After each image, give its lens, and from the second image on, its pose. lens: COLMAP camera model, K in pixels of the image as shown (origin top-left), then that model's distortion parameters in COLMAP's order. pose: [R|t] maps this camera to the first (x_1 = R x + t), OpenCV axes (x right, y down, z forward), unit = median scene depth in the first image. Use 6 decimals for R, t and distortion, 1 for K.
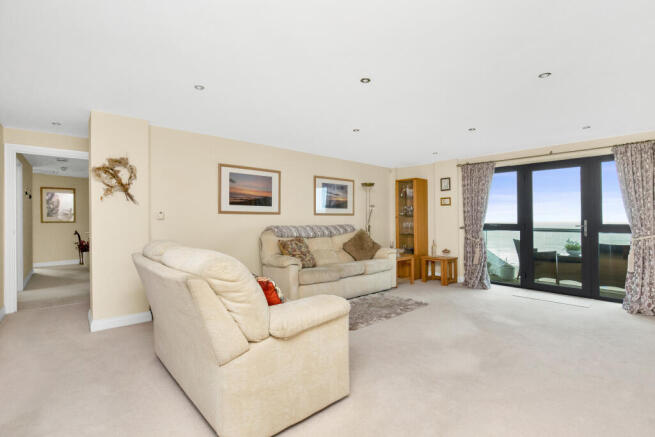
lens RADIAL K [[308.2, 0, 326.1], [0, 308.2, 217.1], [0, 0, 1]] dist [0.000125, 0.000445]
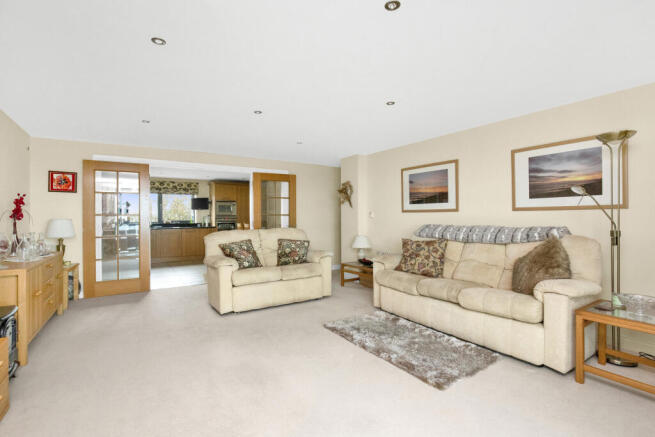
lens RADIAL K [[308.2, 0, 326.6], [0, 308.2, 217.2], [0, 0, 1]] dist [0.000125, 0.000445]
pose [[-0.142127, 0.002046, -0.989846, 1.347297], [0.012419, 0.999923, 0.000283, 0.003403], [0.989771, -0.012253, -0.142142, 1.431460]]
